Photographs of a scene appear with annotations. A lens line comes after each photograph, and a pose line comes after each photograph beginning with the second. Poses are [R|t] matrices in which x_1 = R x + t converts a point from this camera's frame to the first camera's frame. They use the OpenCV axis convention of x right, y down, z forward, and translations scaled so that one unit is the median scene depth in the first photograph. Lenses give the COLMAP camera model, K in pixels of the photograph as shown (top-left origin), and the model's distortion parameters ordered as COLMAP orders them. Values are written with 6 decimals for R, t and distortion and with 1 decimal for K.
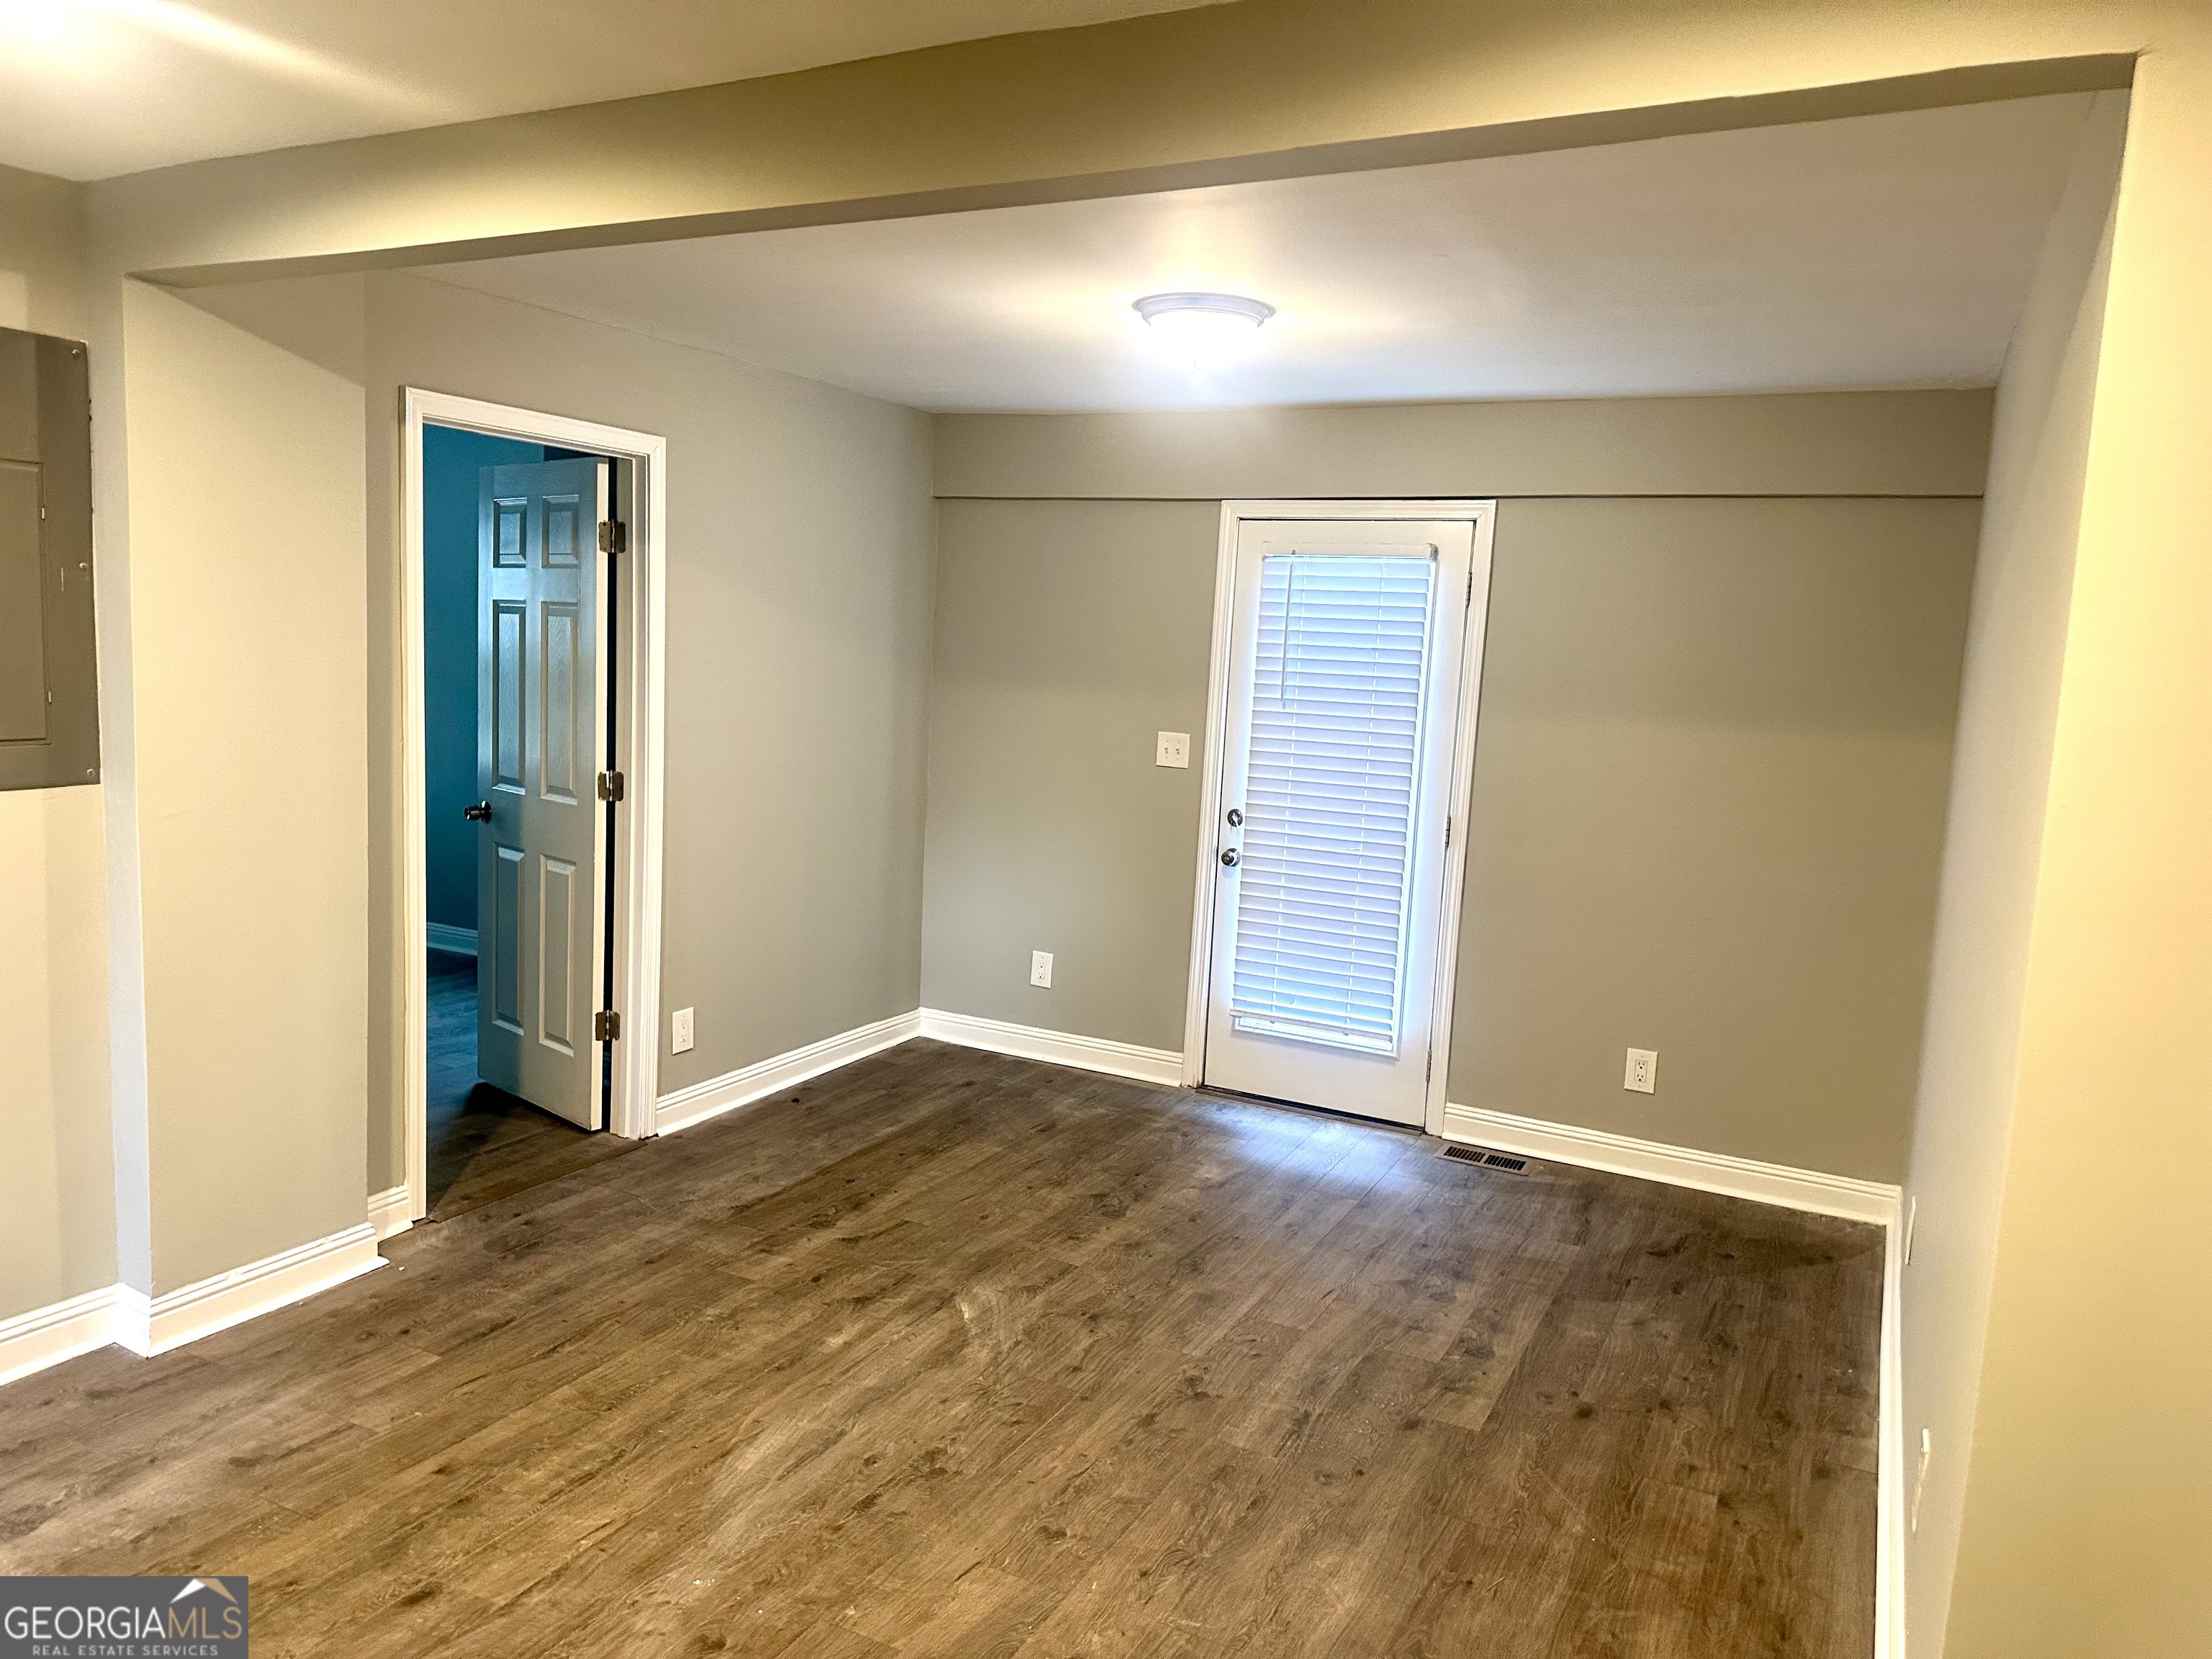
lens RADIAL K [[1573.4, 0, 1078.7], [0, 1573.4, 822.3], [0, 0, 1]] dist [0.120279, -0.163383]
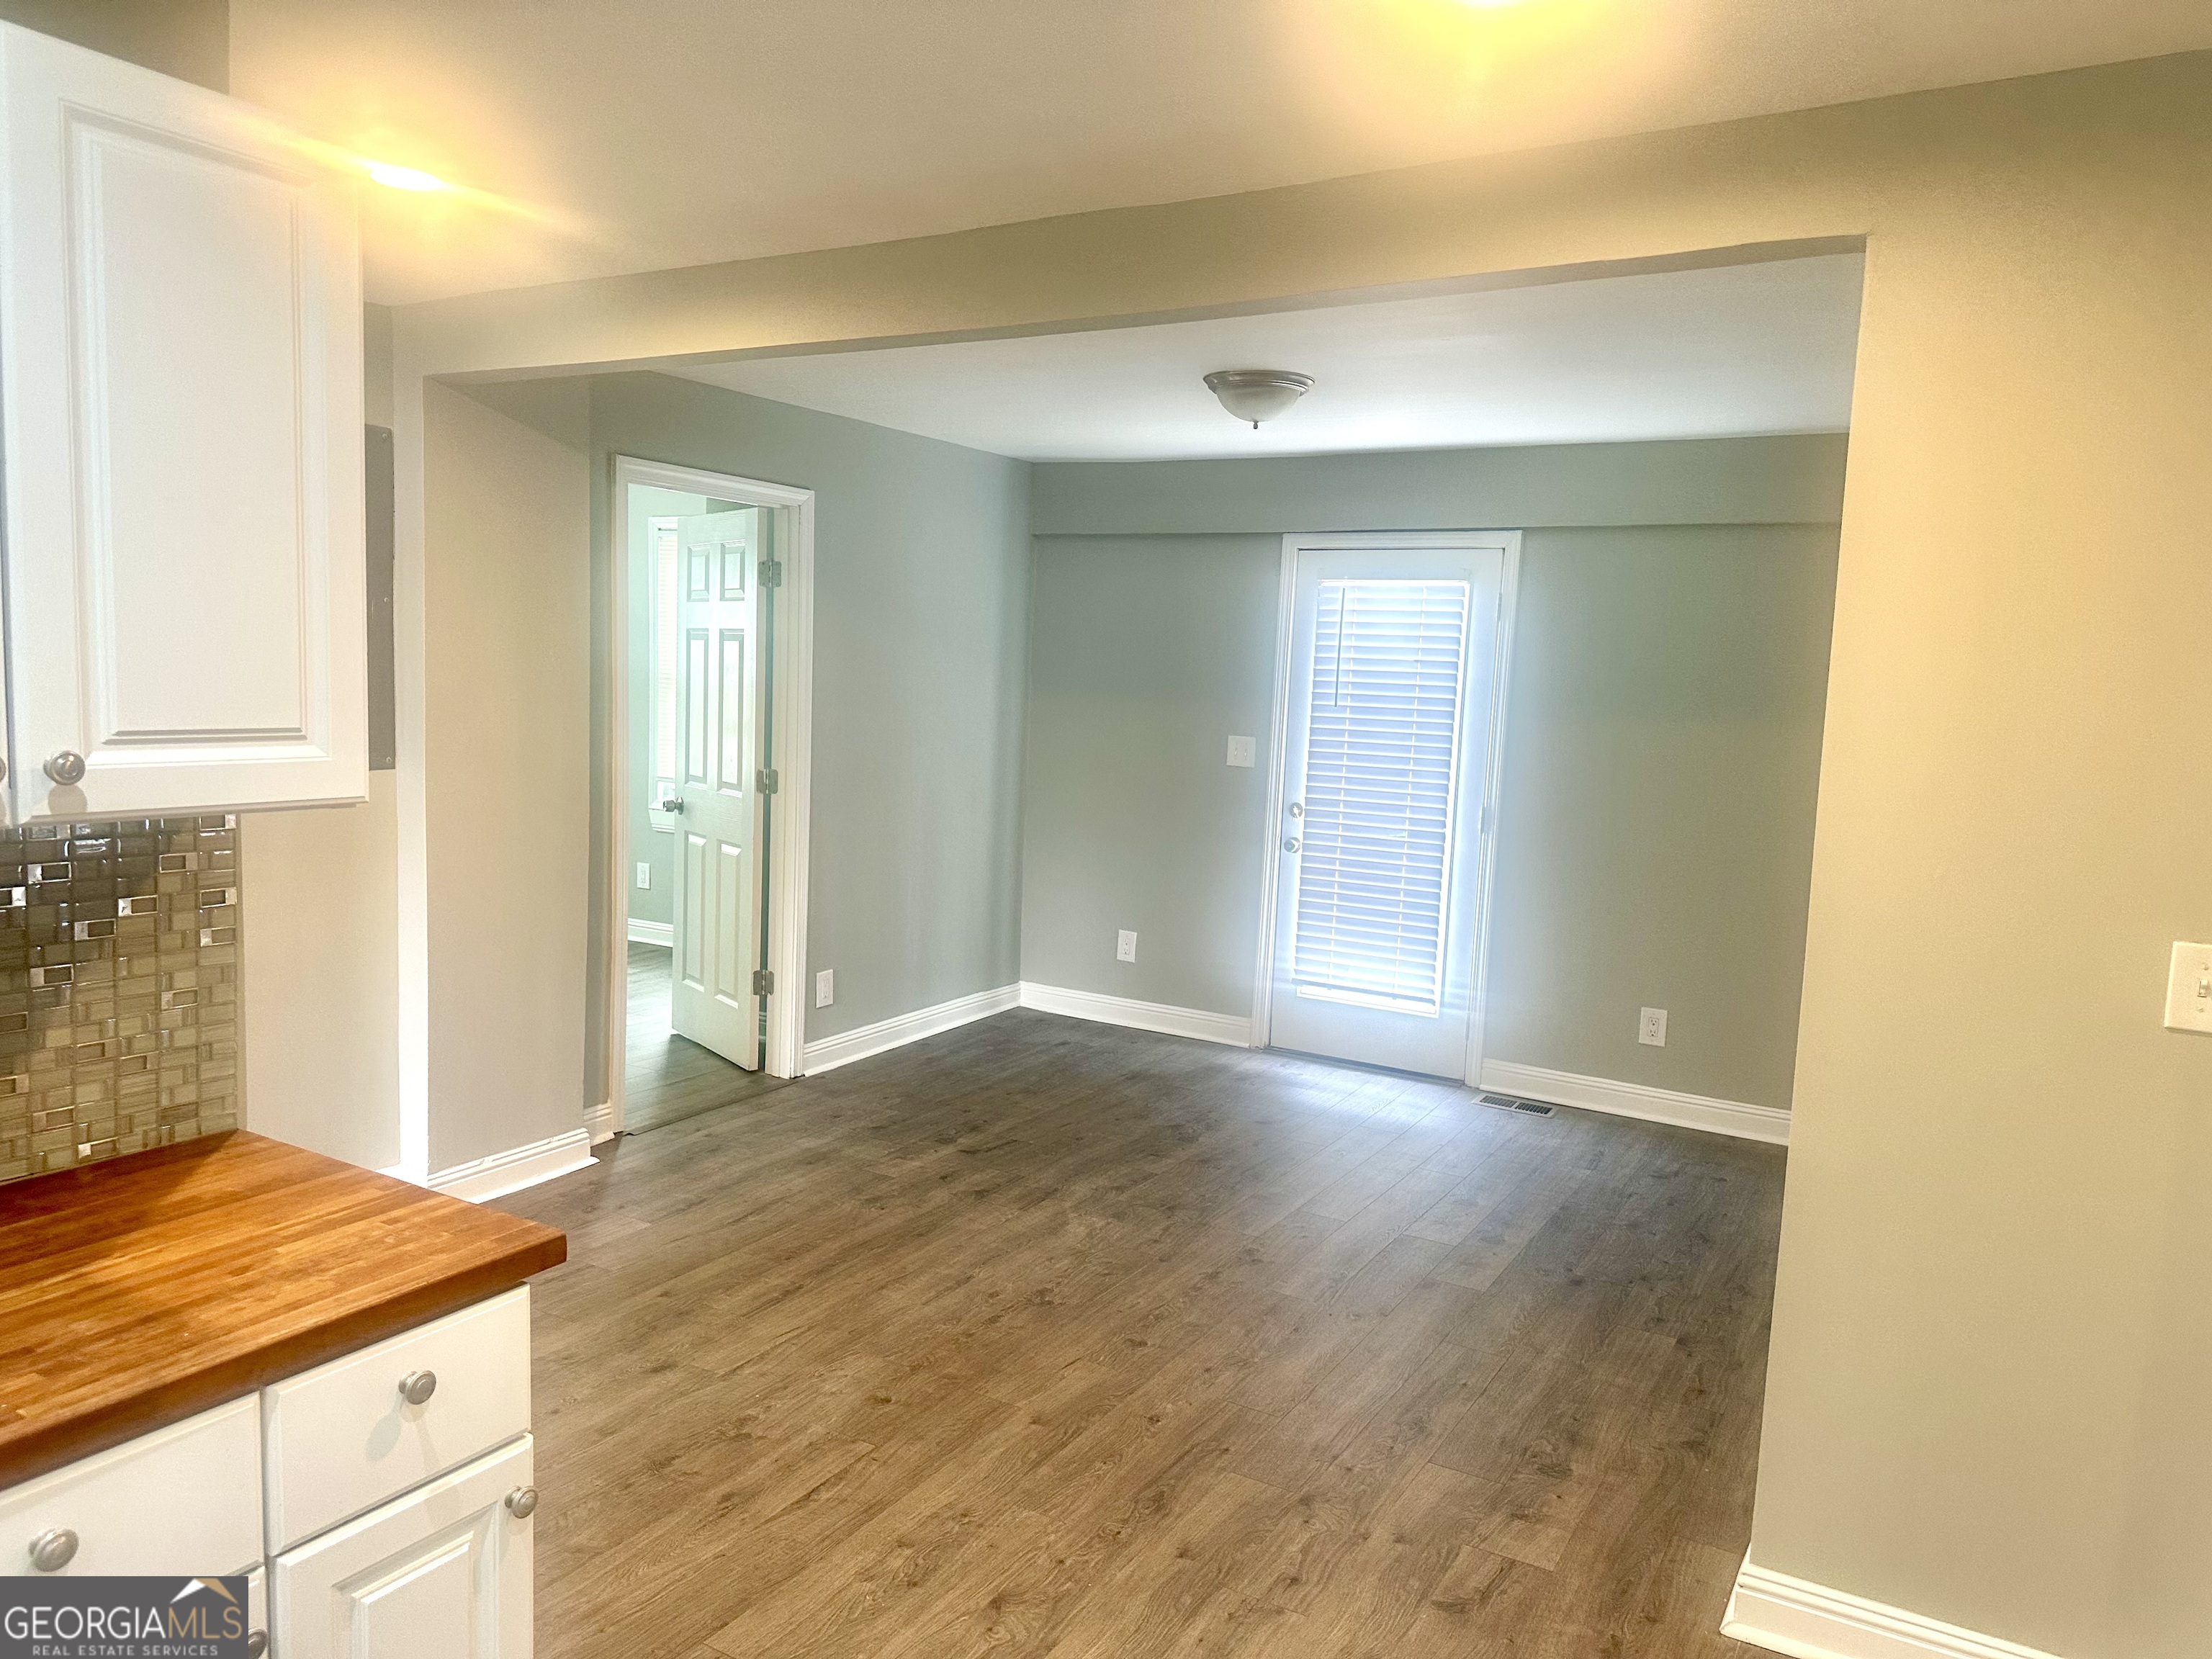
lens RADIAL K [[1556.2, 0, 1072.8], [0, 1556.2, 826.7], [0, 0, 1]] dist [0.130907, -0.172462]
pose [[0.998253, -0.002311, -0.059044, 0.006921], [0.001467, 0.999896, -0.014325, 0.040483], [0.059071, 0.014214, 0.998153, -0.230450]]
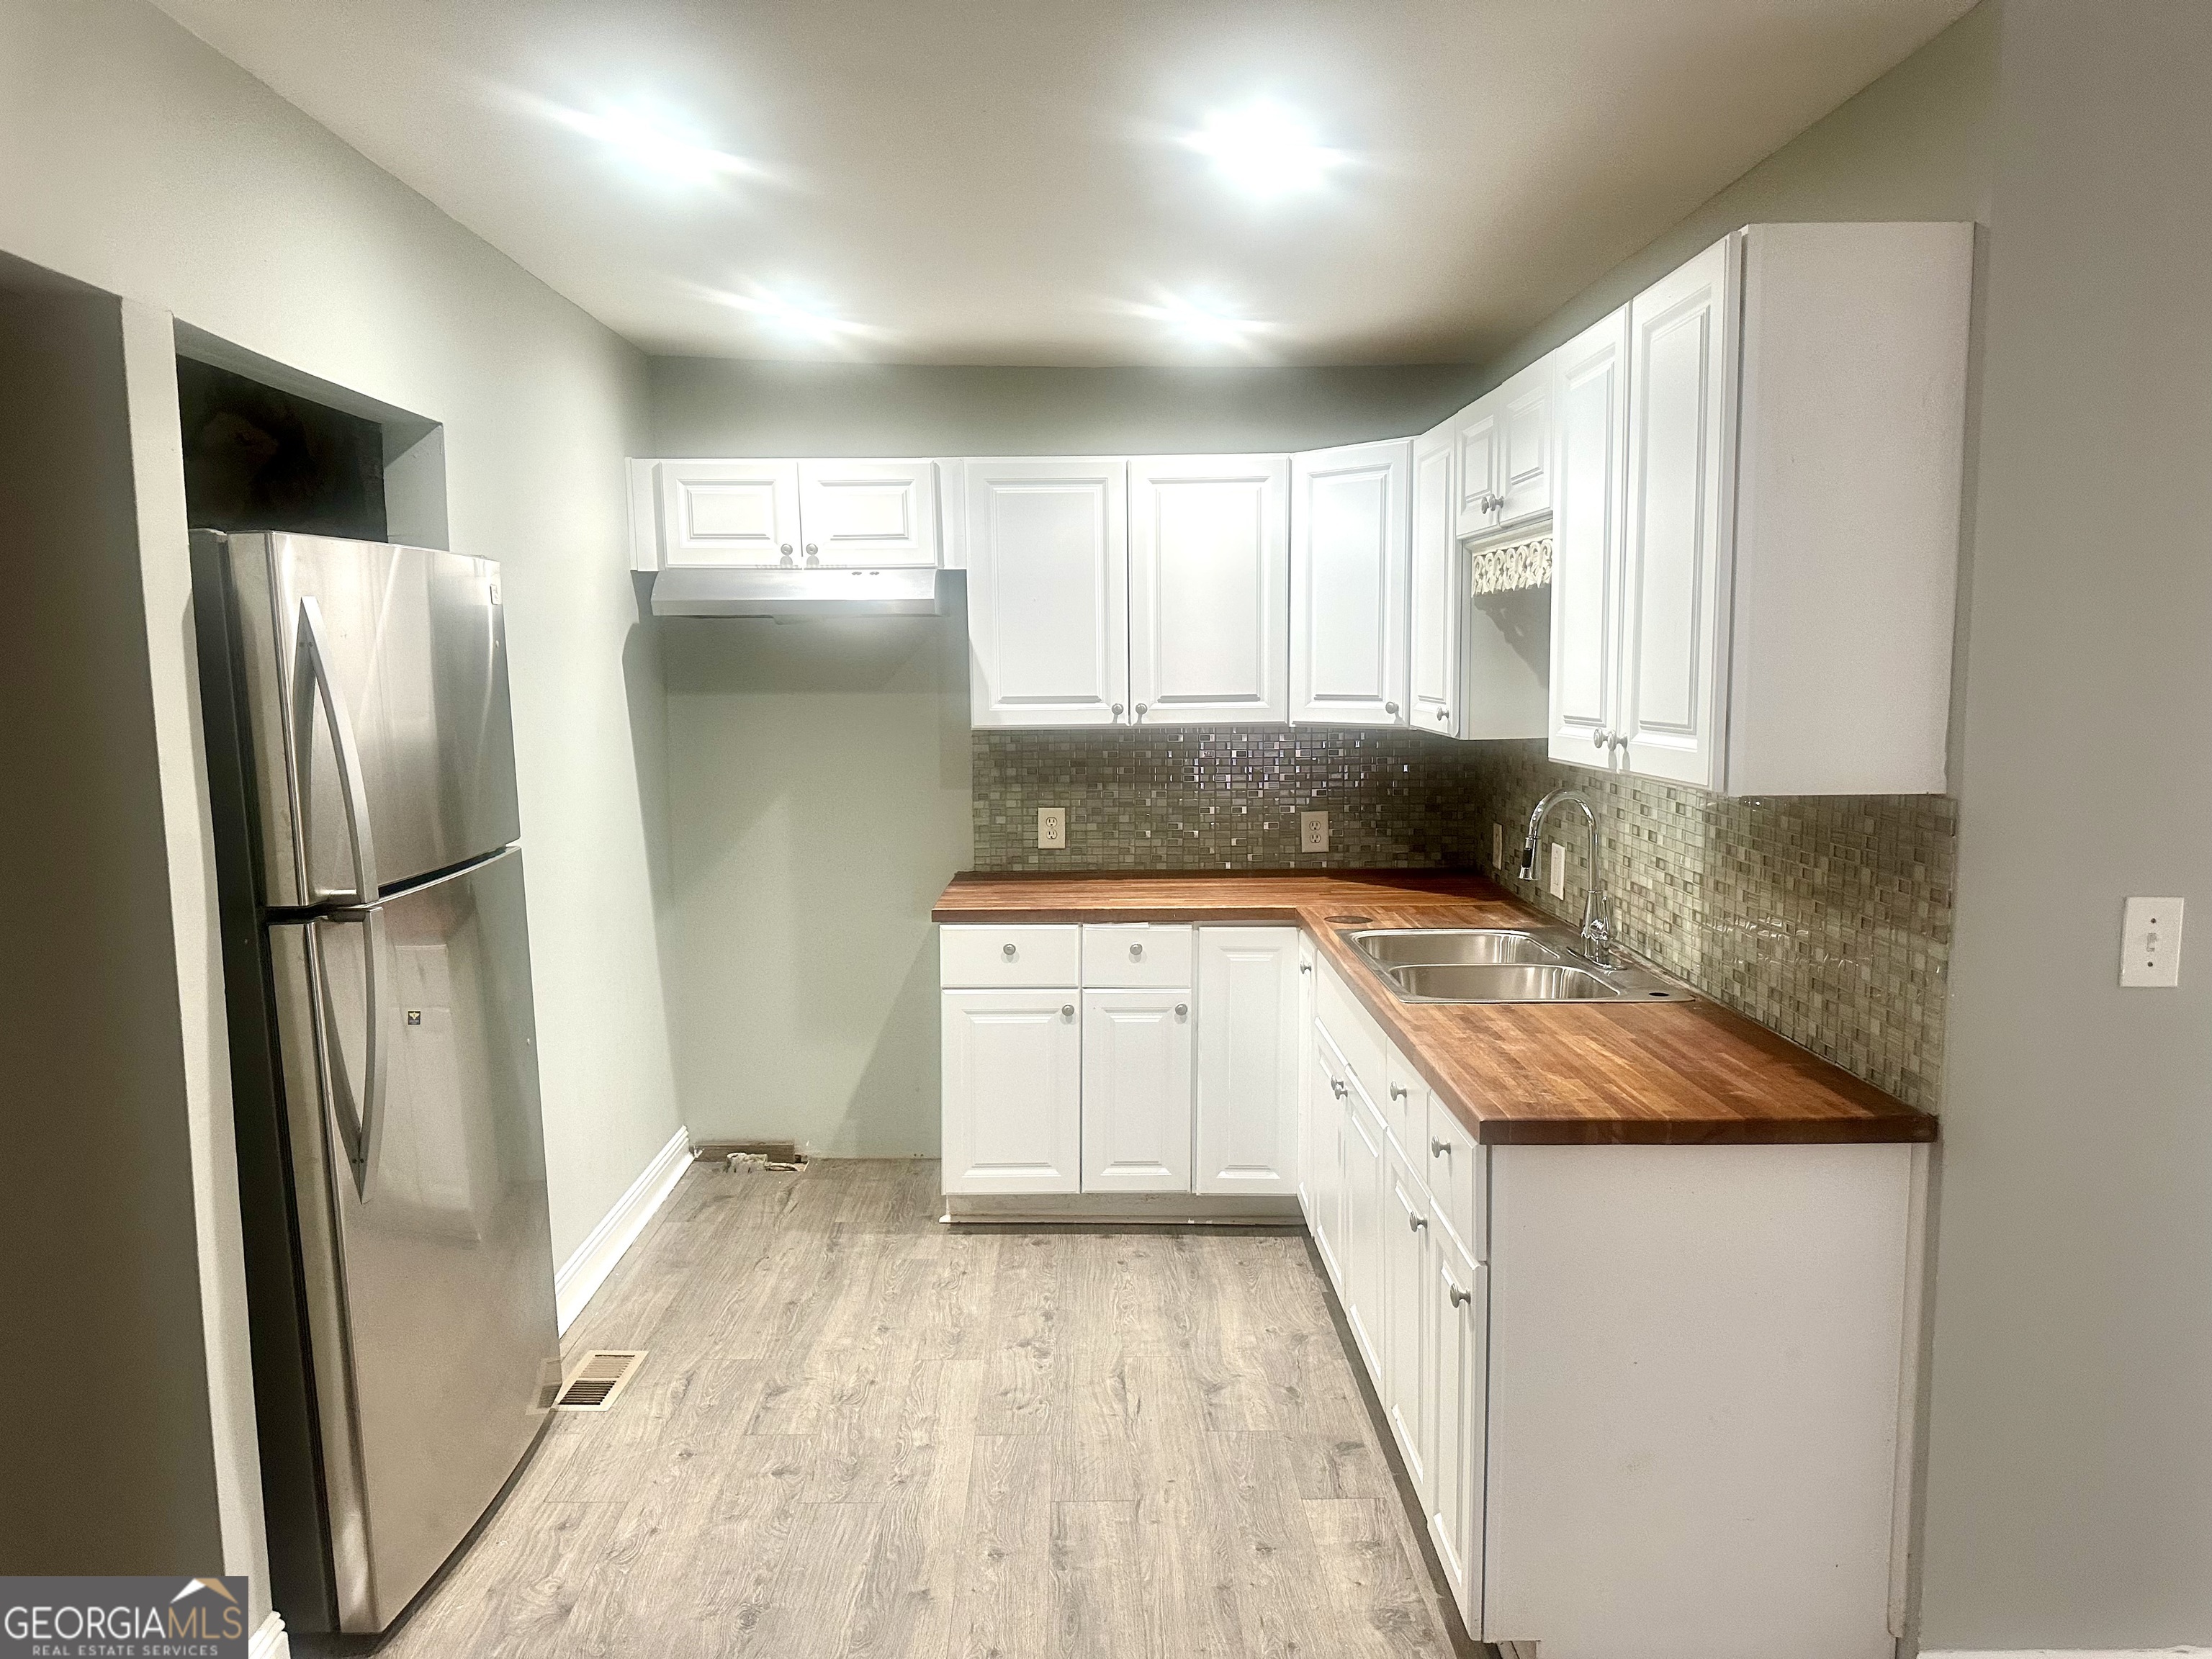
lens RADIAL K [[1543.3, 0, 1104.0], [0, 1543.3, 824.7], [0, 0, 1]] dist [0.215283, -0.356299]
pose [[-0.873377, 0.015162, -0.486809, 0.262836], [-0.085226, 0.979336, 0.183405, -0.061269], [0.479531, 0.201670, -0.854037, 0.746036]]
